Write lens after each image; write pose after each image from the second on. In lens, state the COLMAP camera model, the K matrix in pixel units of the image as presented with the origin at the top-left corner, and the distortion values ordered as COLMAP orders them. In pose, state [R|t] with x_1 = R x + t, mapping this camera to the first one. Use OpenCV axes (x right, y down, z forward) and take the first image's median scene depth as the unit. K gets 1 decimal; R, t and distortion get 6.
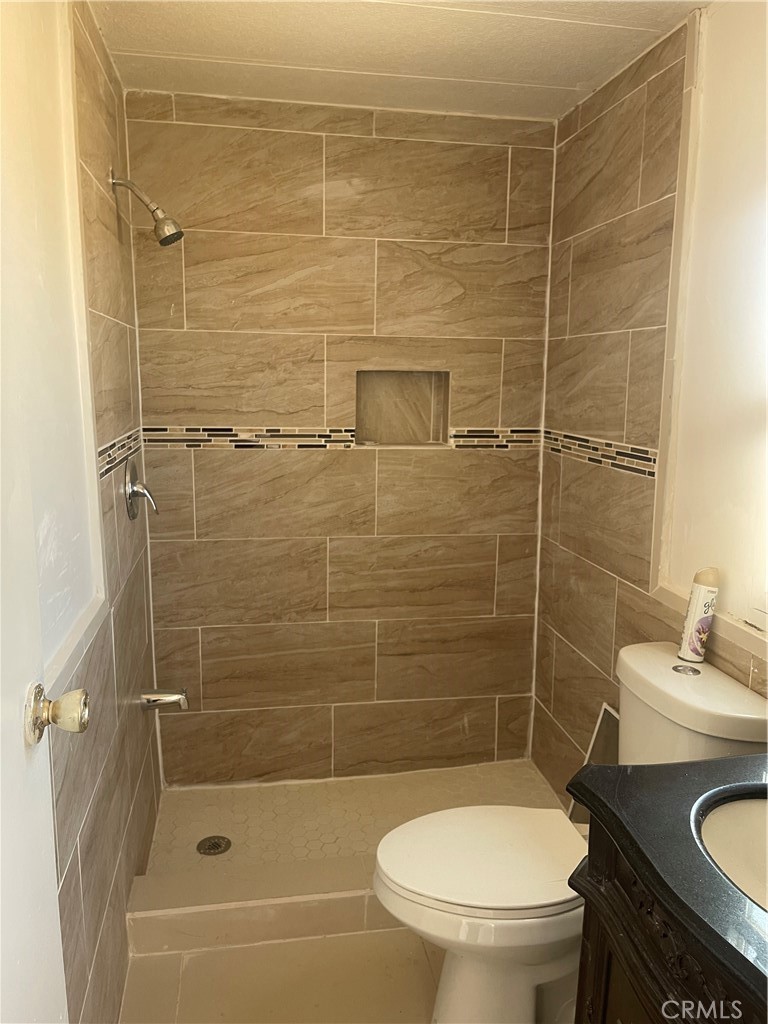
lens RADIAL K [[768.3, 0, 381.8], [0, 768.3, 507.0], [0, 0, 1]] dist [0.068345, -0.022882]
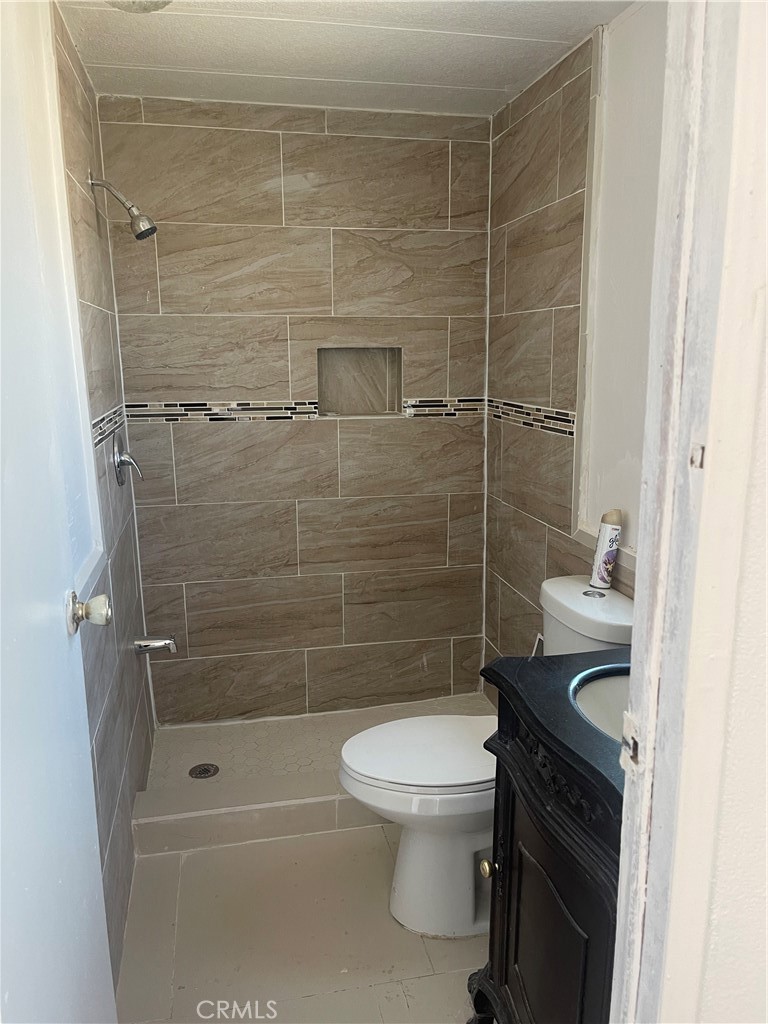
lens RADIAL K [[768.3, 0, 378.0], [0, 768.3, 516.6], [0, 0, 1]] dist [0.068345, -0.022882]
pose [[0.999288, -0.027074, 0.026289, 0.019612], [0.025930, 0.998741, 0.042939, 0.020335], [-0.027418, -0.042227, 0.998732, -0.128065]]
